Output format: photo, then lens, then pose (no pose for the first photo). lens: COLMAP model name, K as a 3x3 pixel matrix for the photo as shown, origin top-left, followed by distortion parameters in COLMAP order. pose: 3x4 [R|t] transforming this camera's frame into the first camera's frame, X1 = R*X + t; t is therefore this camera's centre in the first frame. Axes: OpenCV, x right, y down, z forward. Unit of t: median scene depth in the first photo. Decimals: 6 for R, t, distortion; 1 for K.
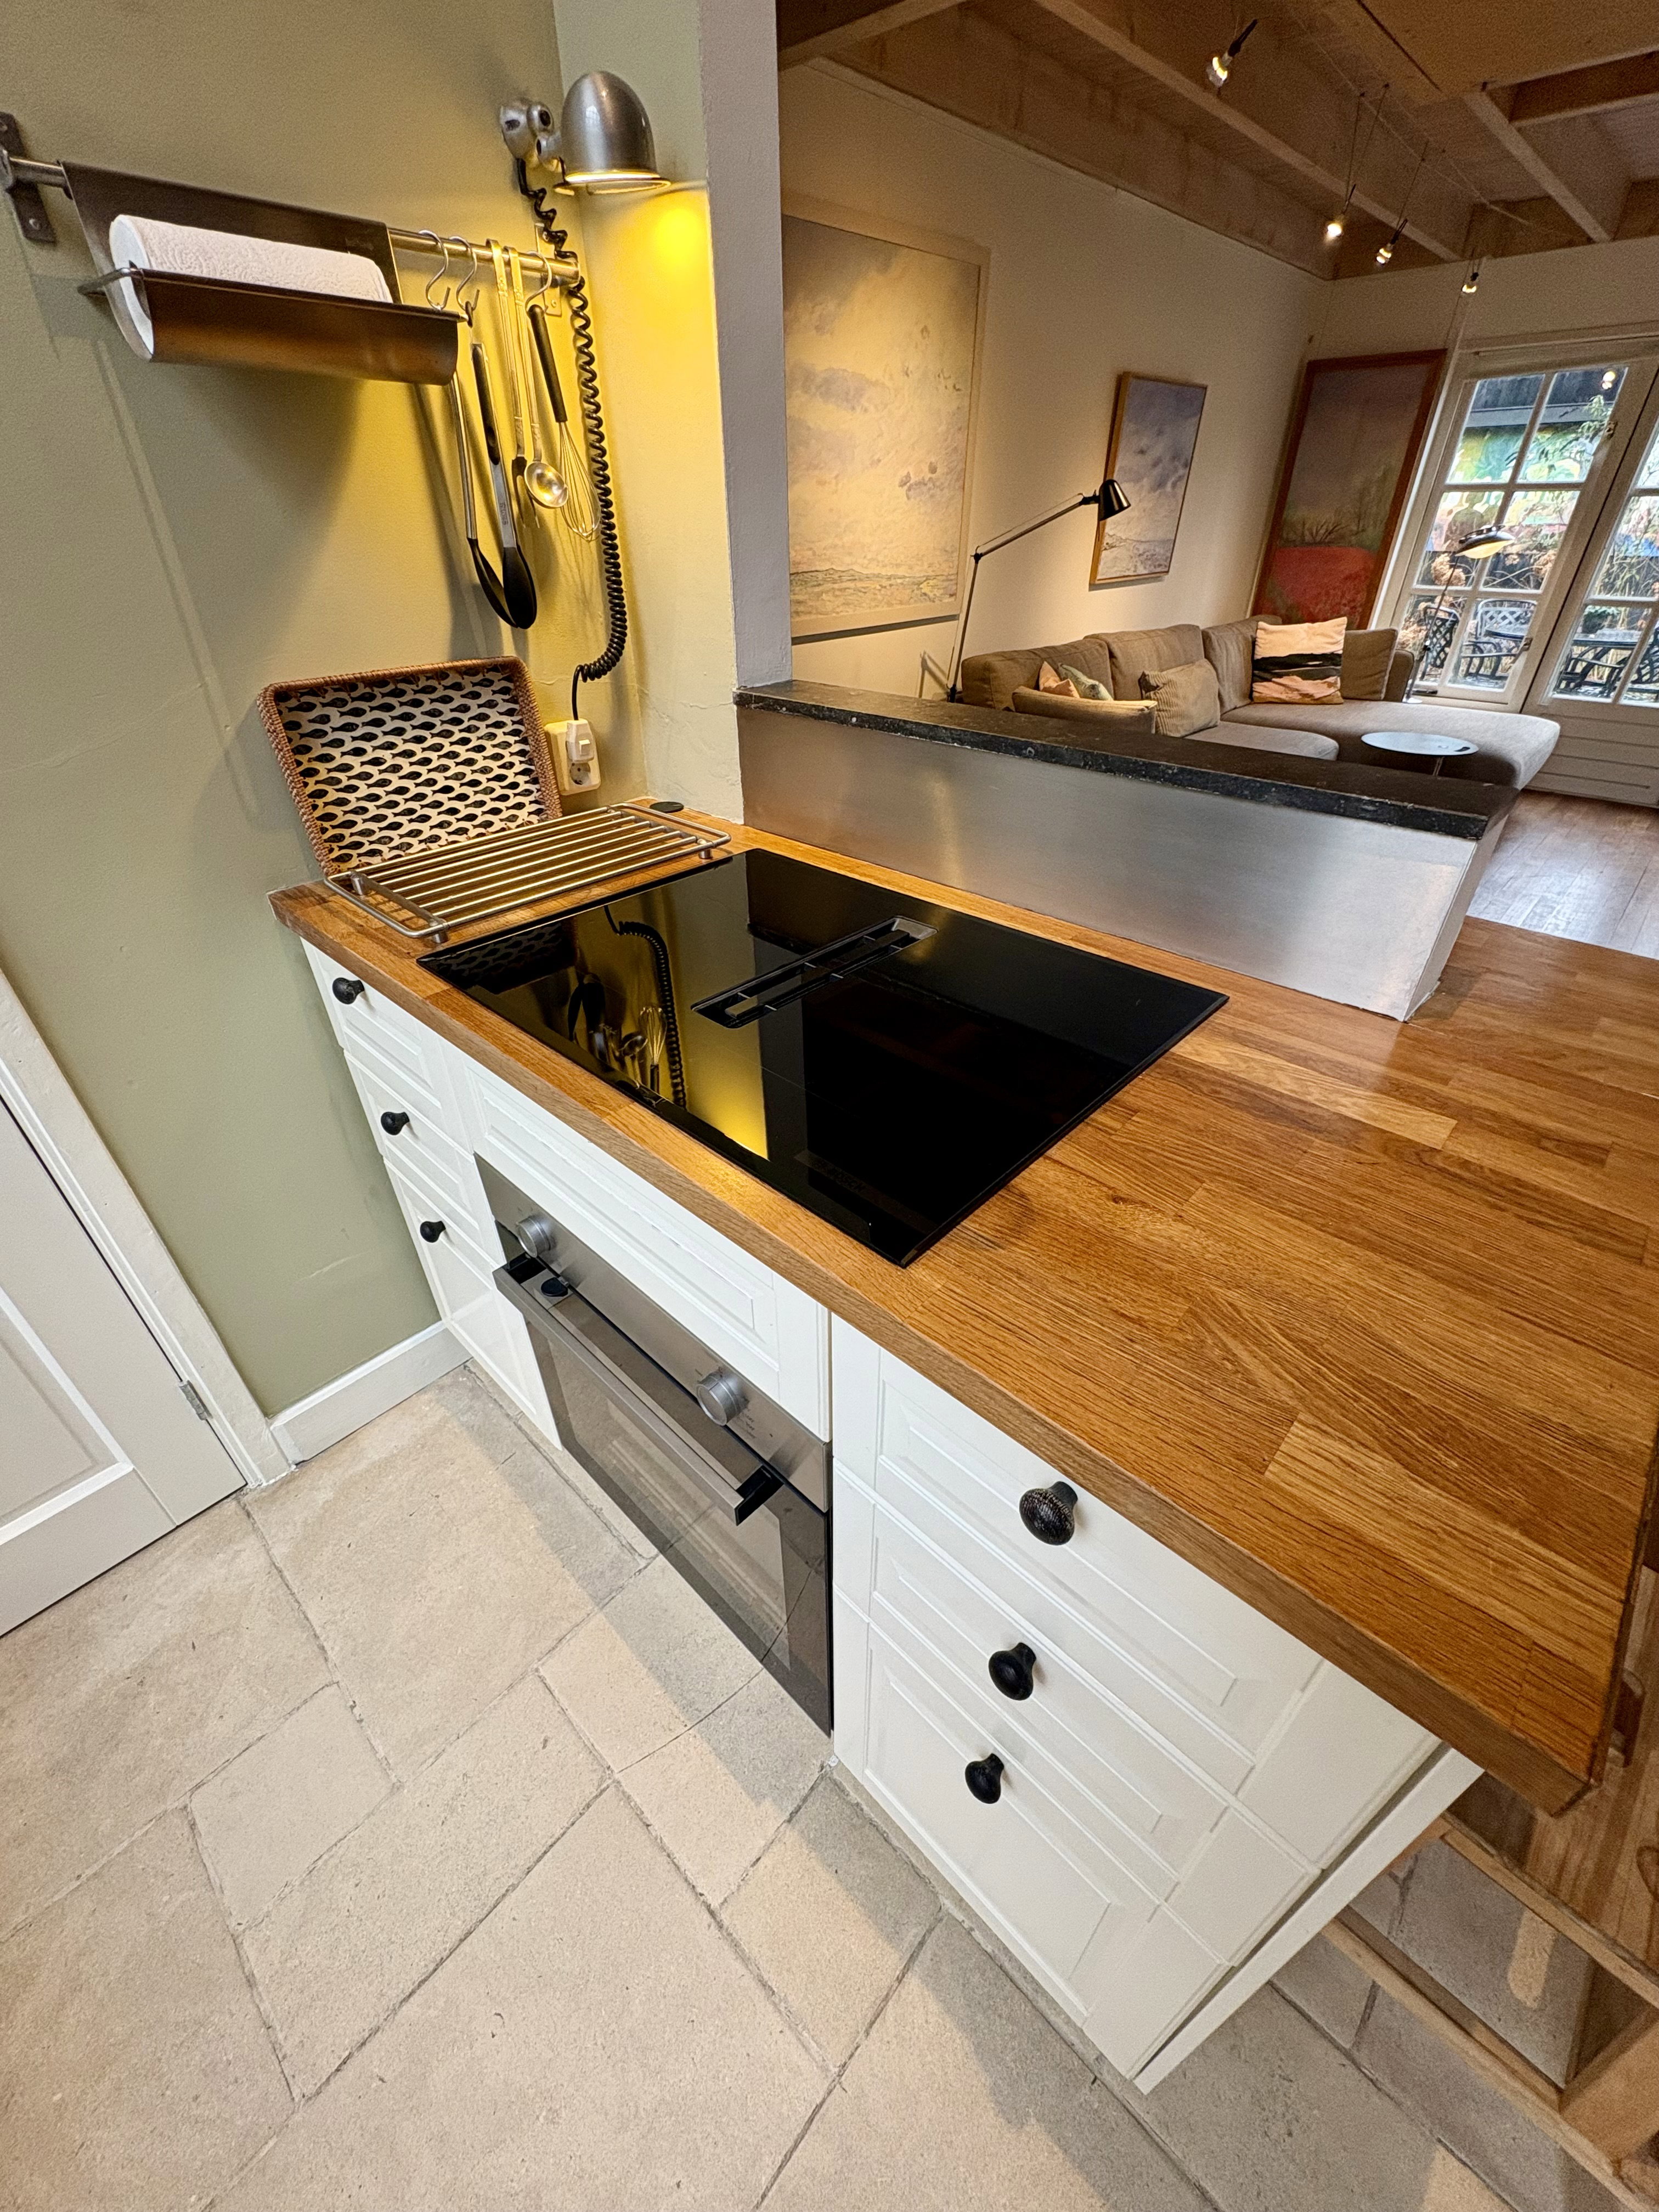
lens RADIAL K [[879.3, 0, 828.3], [0, 879.3, 1105.2], [0, 0, 1]] dist [0.002013, 0.000029]
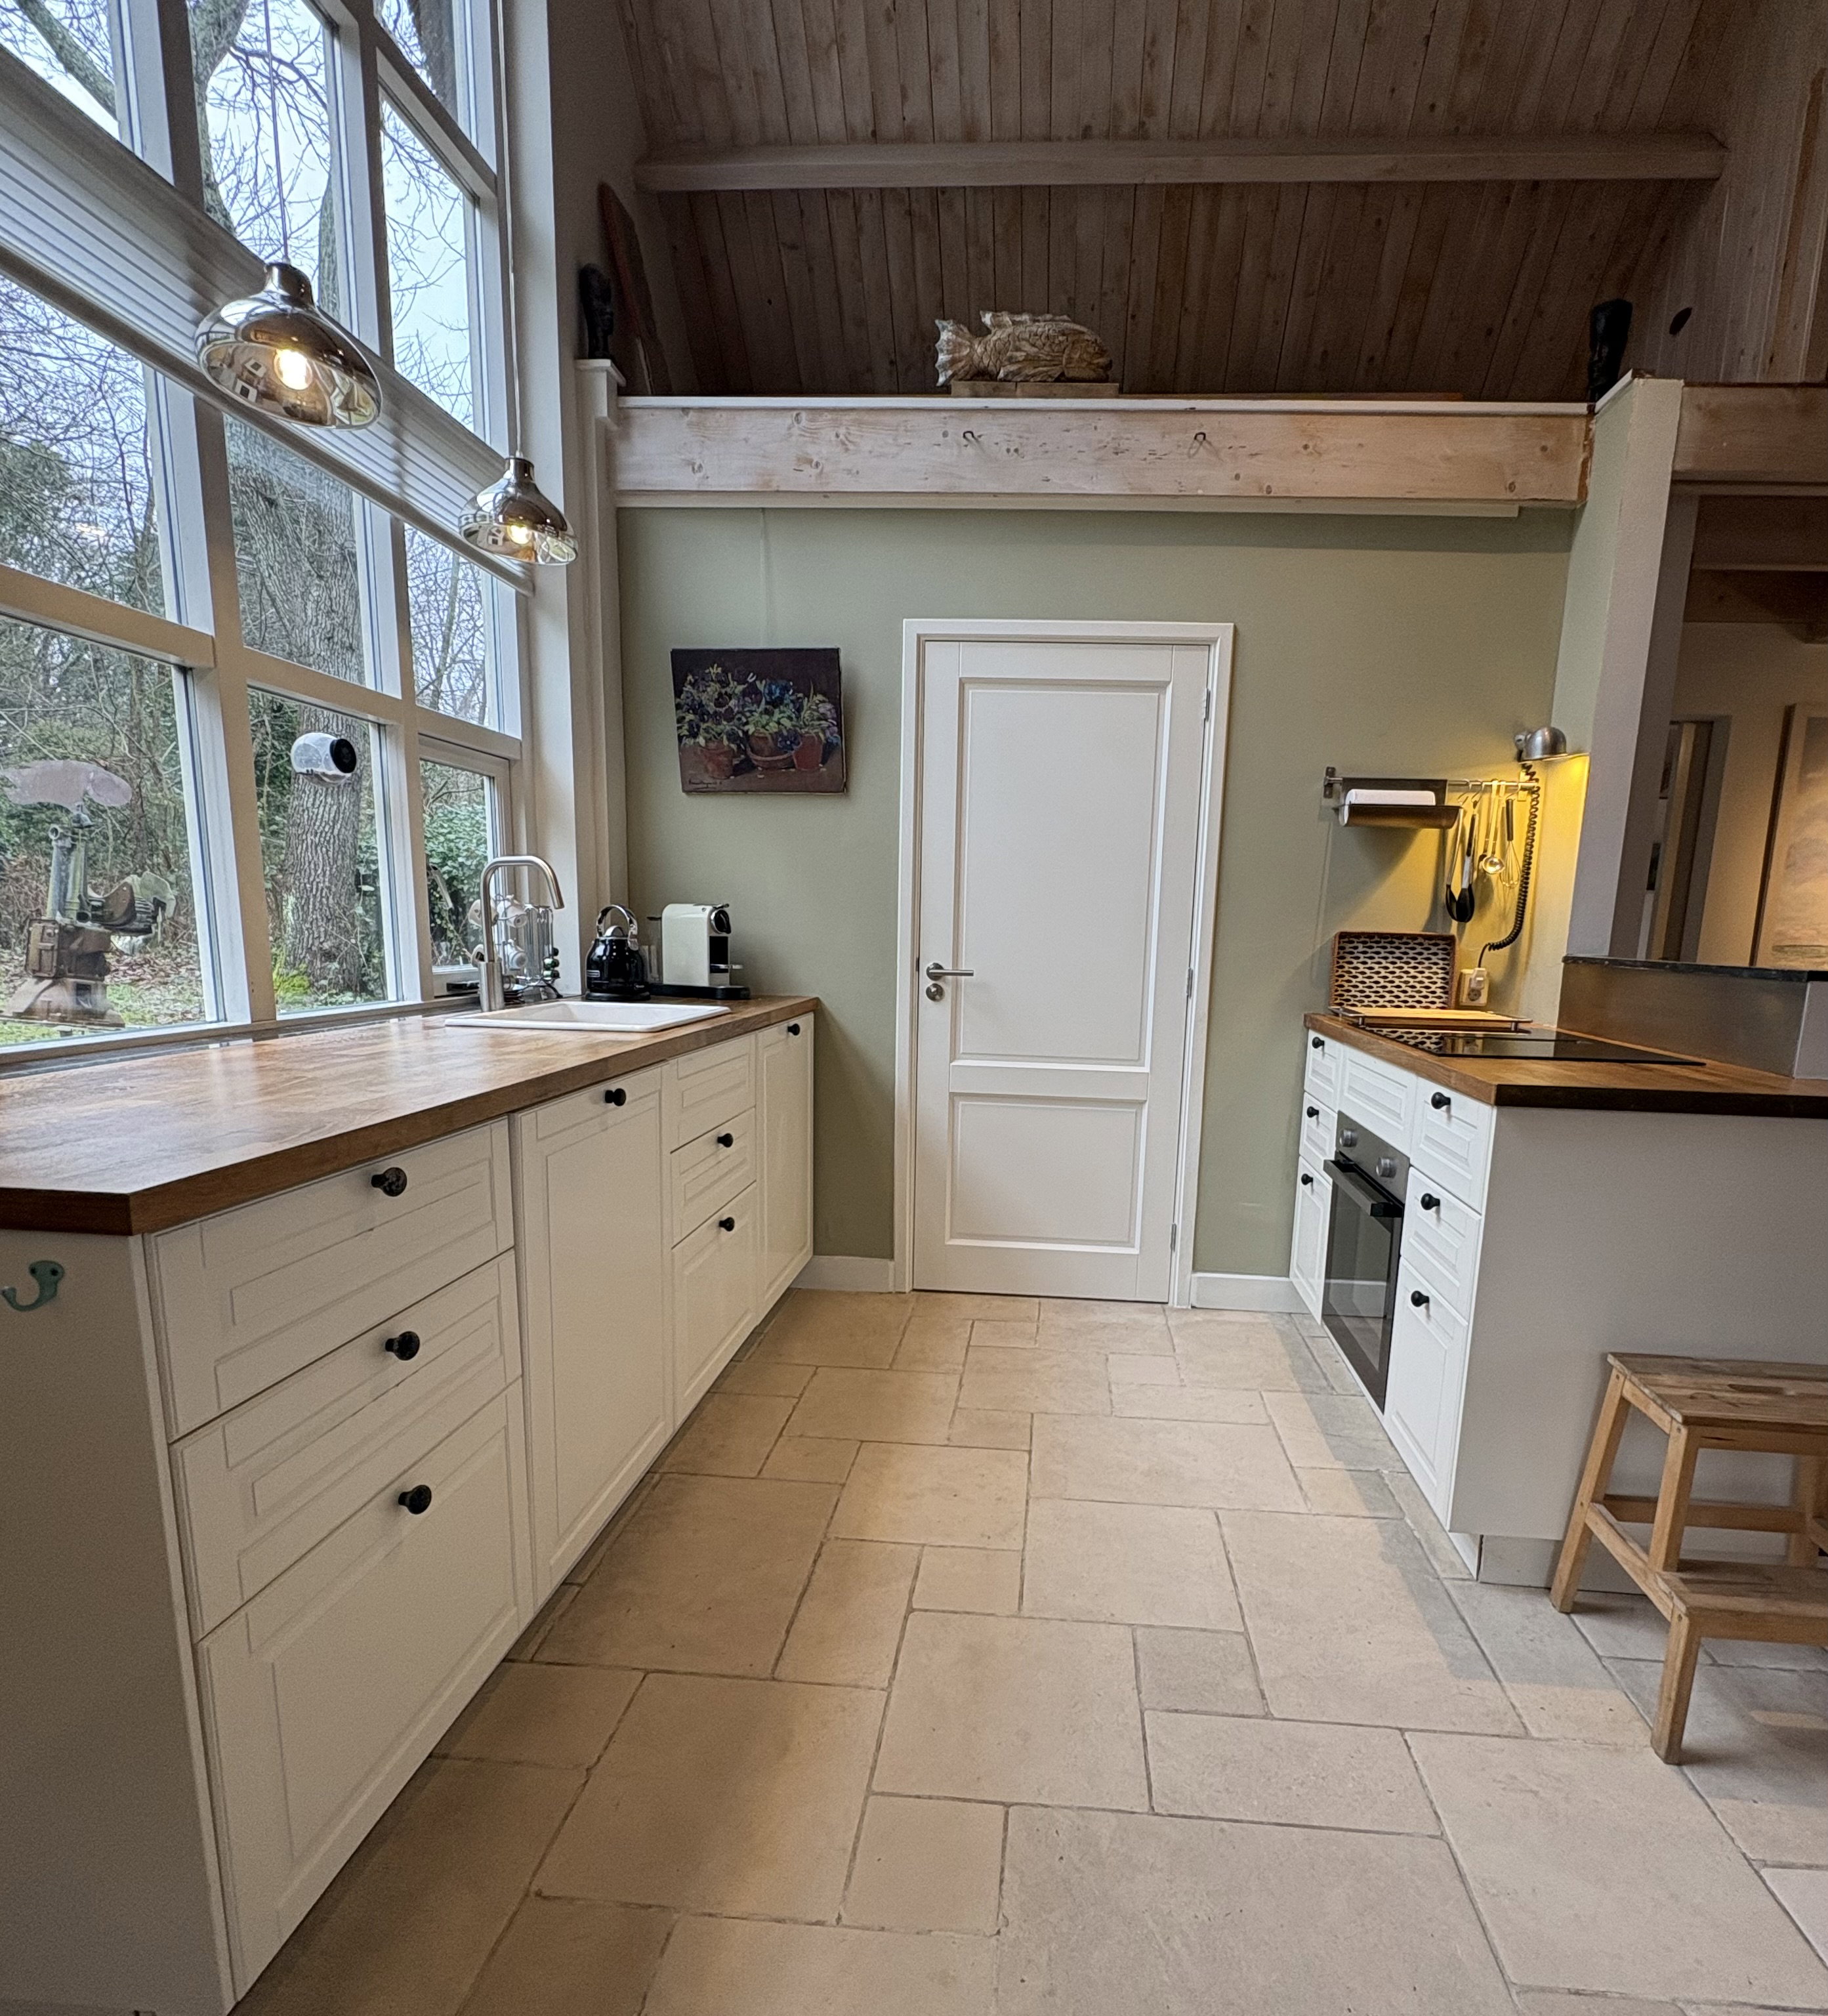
lens RADIAL K [[1040.3, 0, 988.0], [0, 1040.3, 1101.0], [0, 0, 1]] dist [-0.004959, -0.000593]
pose [[0.632645, 0.153980, -0.758980, 0.898590], [-0.462000, 0.861585, -0.210303, 0.878789], [0.621543, 0.483695, 0.616216, -1.028477]]
